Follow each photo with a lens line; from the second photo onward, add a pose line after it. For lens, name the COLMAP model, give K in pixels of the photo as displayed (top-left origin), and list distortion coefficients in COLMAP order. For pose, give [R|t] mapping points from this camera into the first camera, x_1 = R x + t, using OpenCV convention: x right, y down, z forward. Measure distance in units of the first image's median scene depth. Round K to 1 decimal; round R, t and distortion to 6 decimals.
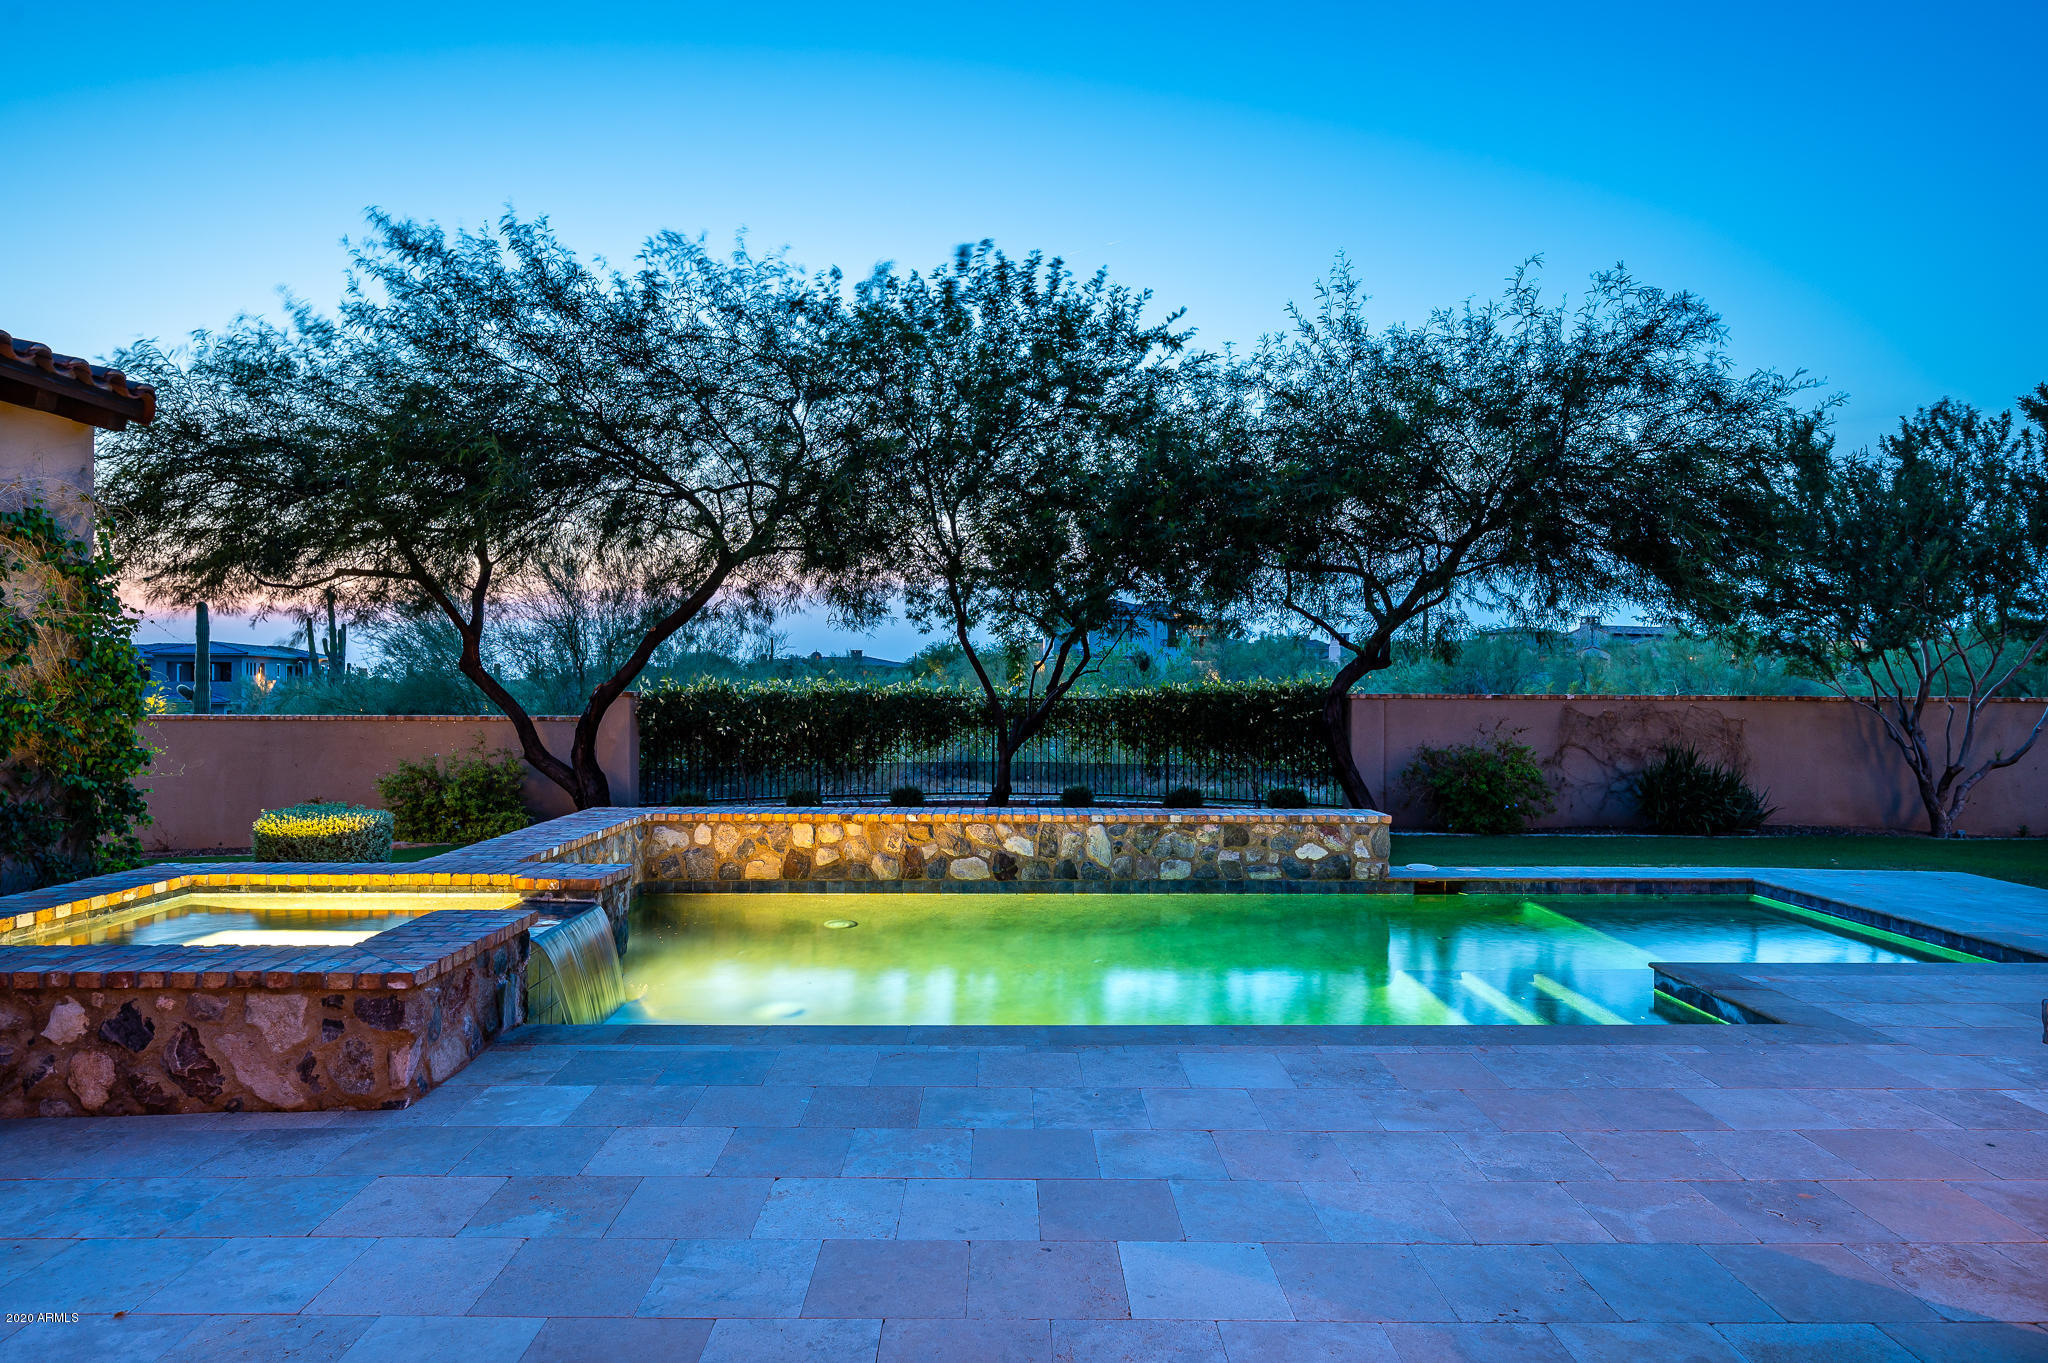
lens RADIAL K [[1227.6, 0, 1018.6], [0, 1227.6, 671.6], [0, 0, 1]] dist [0.000172, -0.000253]
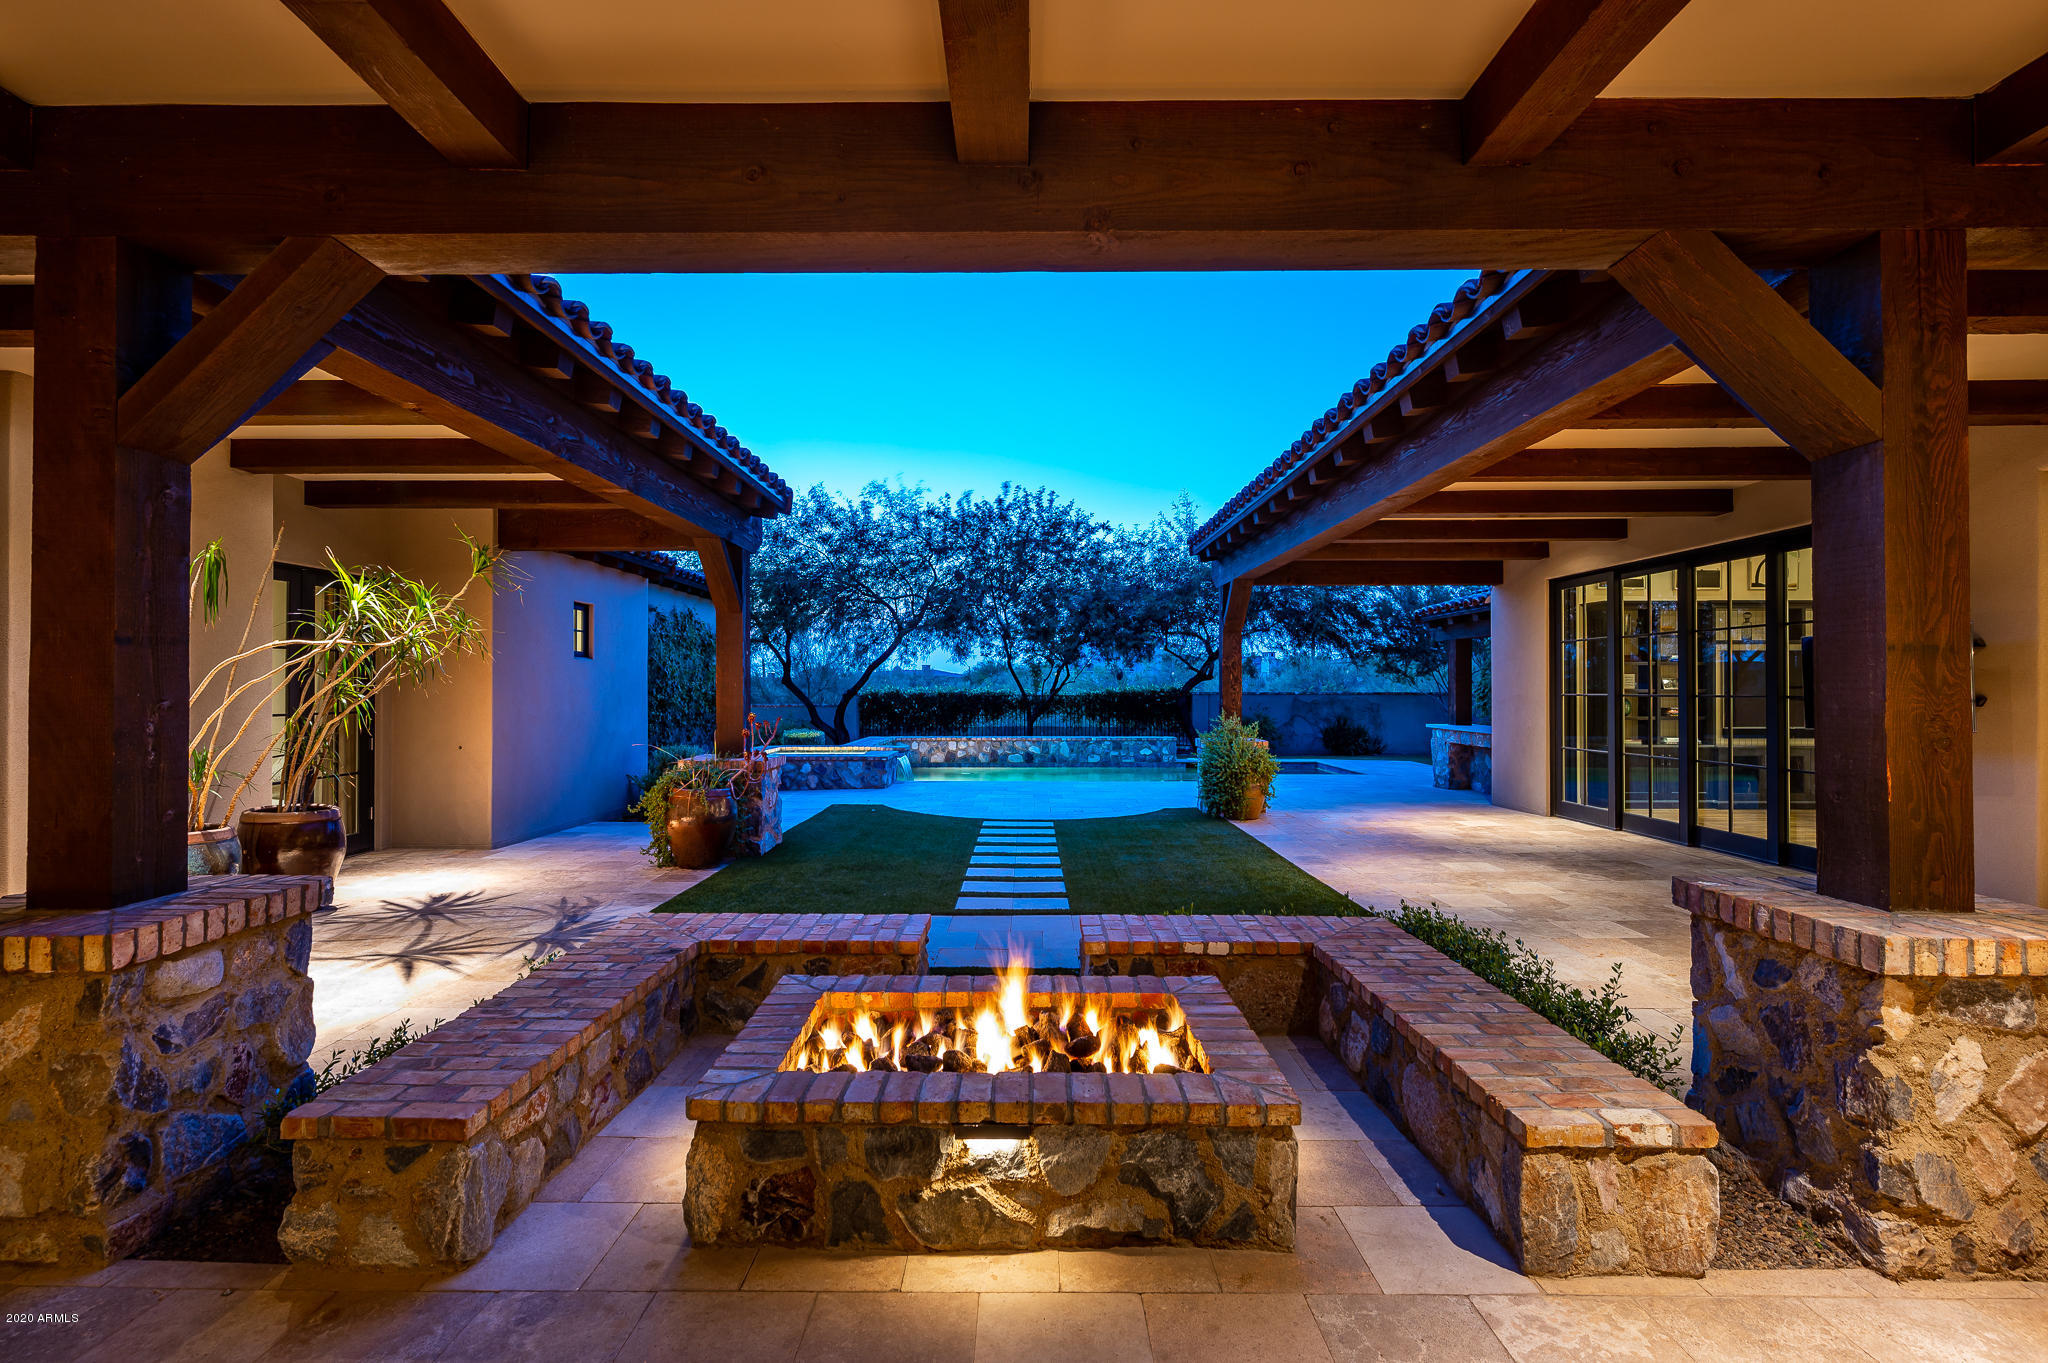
lens RADIAL K [[934.3, 0, 1012.5], [0, 934.3, 684.4], [0, 0, 1]] dist [0.000205, 0.000152]
pose [[0.999437, -0.005564, -0.033094, 0.013546], [0.005734, 0.999971, 0.005047, -0.005310], [0.033065, -0.005234, 0.999439, -0.654127]]
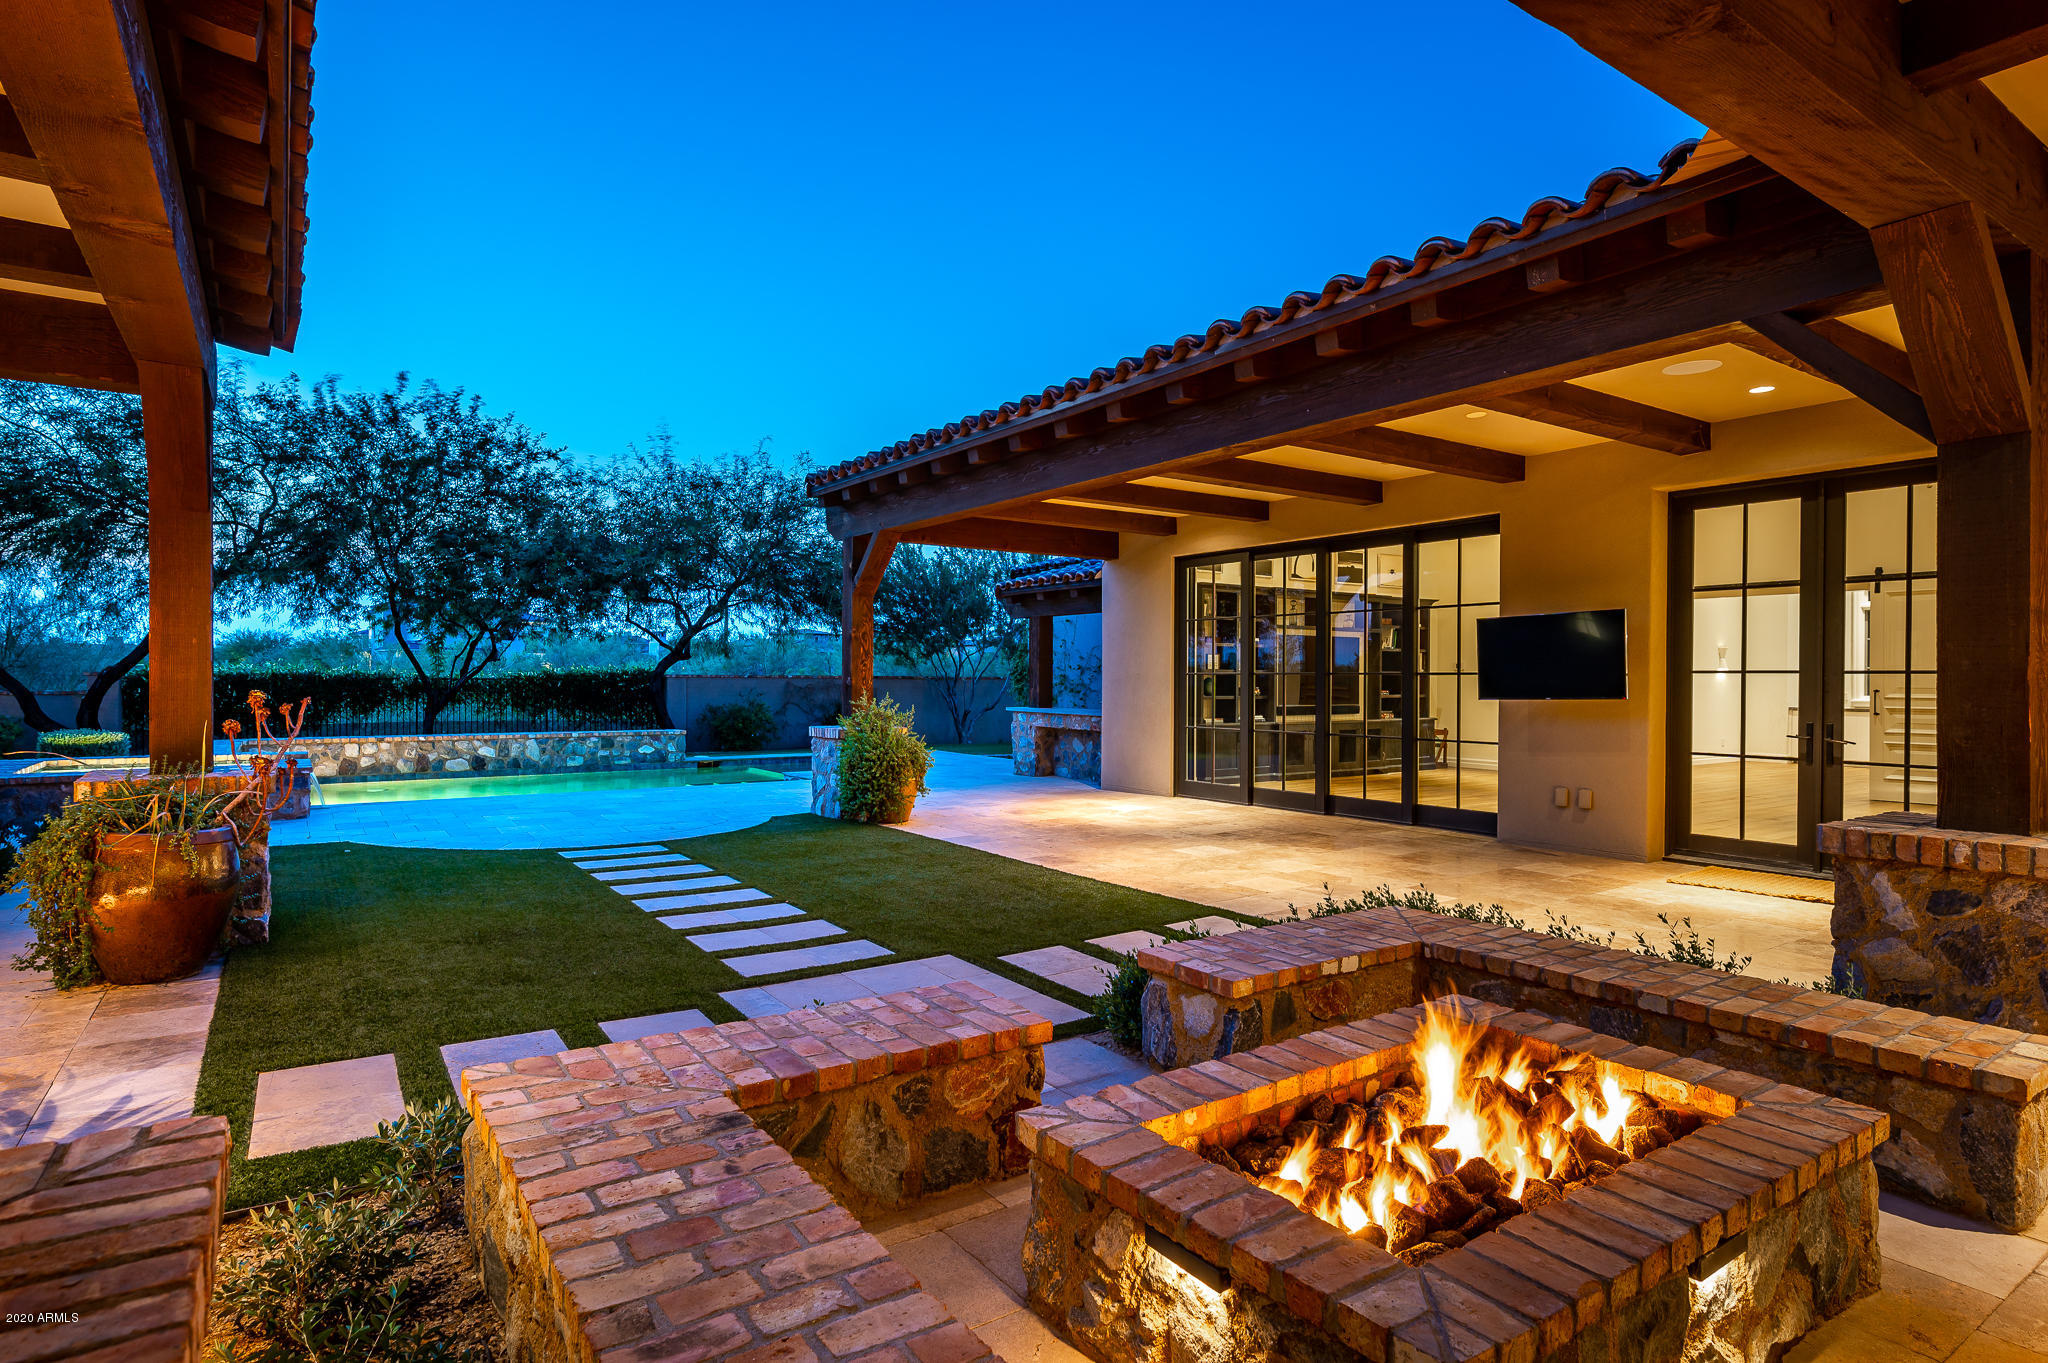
lens RADIAL K [[1085.2, 0, 1023.6], [0, 1085.2, 676.6], [0, 0, 1]] dist [0.000459, 0.000593]
pose [[0.835424, 0.000290, 0.549605, -0.147846], [-0.006667, 0.999932, 0.009607, 0.003586], [-0.549565, -0.011690, 0.835369, -0.548086]]
